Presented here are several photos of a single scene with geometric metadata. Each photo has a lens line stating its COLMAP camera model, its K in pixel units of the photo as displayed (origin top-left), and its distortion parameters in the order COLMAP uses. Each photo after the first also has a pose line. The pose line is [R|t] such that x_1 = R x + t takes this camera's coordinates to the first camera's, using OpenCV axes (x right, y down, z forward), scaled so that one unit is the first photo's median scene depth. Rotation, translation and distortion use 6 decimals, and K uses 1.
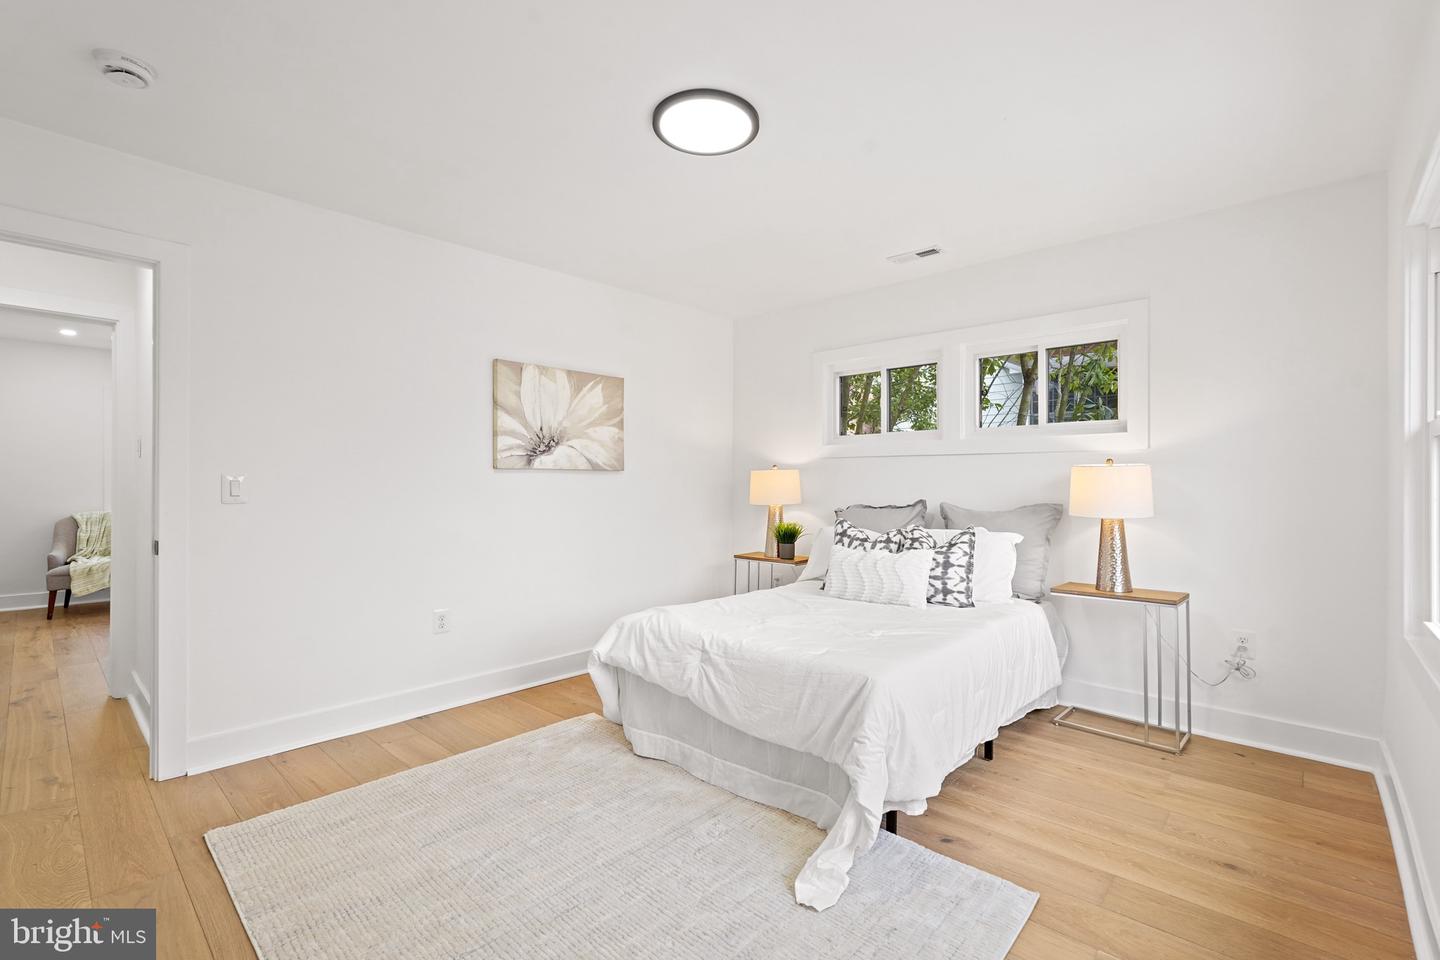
lens RADIAL K [[634.6, 0, 717.7], [0, 634.6, 479.3], [0, 0, 1]] dist [-0.020757, 0.012132]
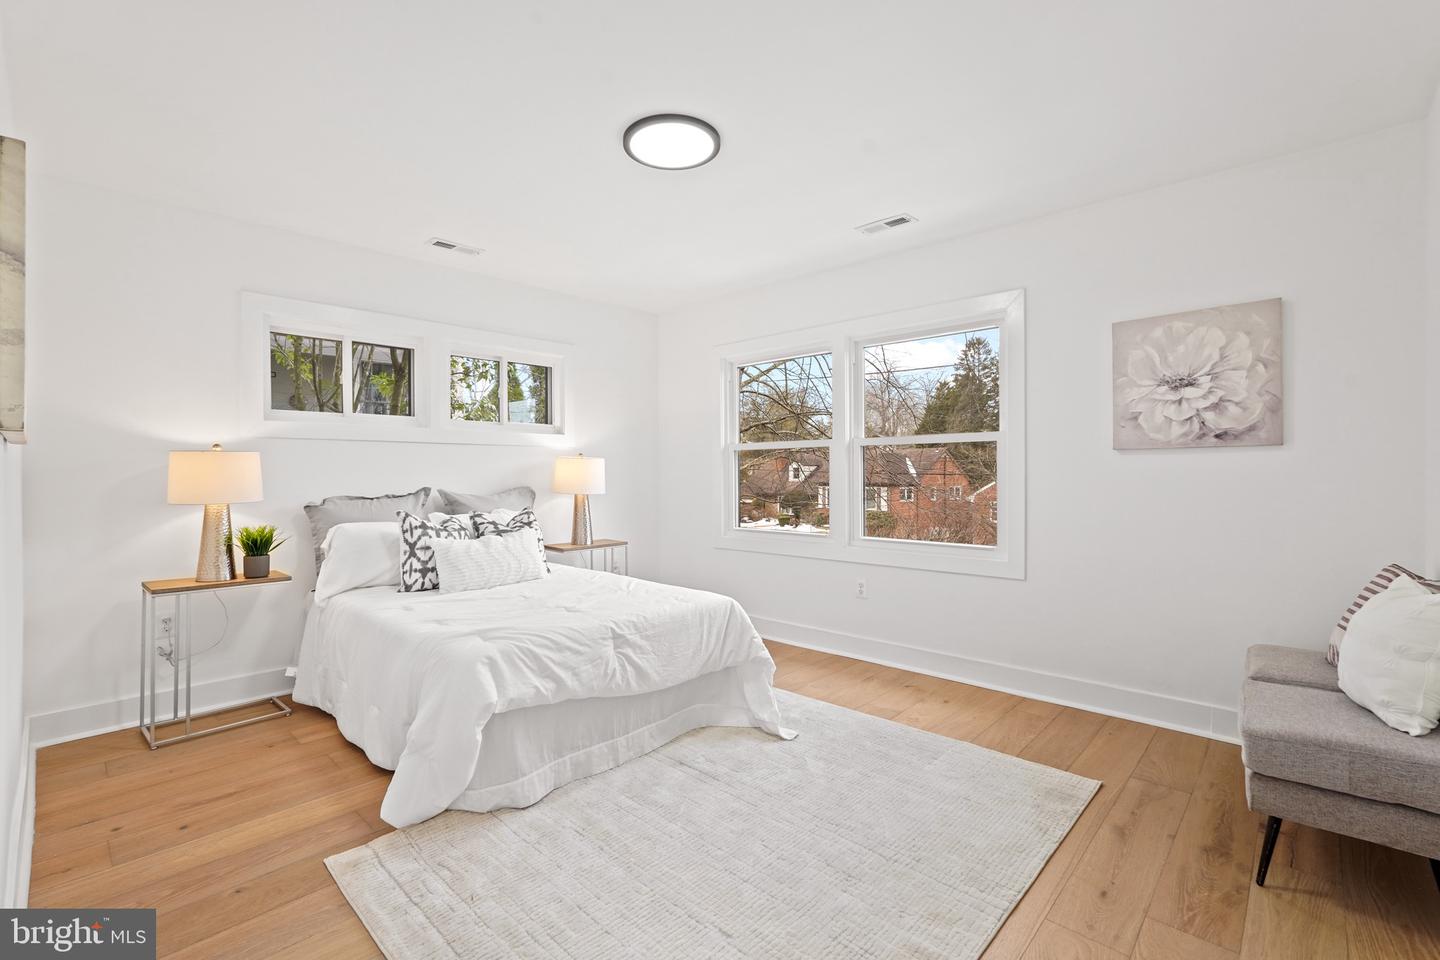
lens RADIAL K [[634.6, 0, 717.7], [0, 634.6, 479.3], [0, 0, 1]] dist [-0.020757, 0.012132]
pose [[0.017721, -0.012179, 0.999769, -0.841249], [-0.003574, 0.999919, 0.012244, 0.008002], [-0.999837, -0.003790, 0.017676, 0.683845]]
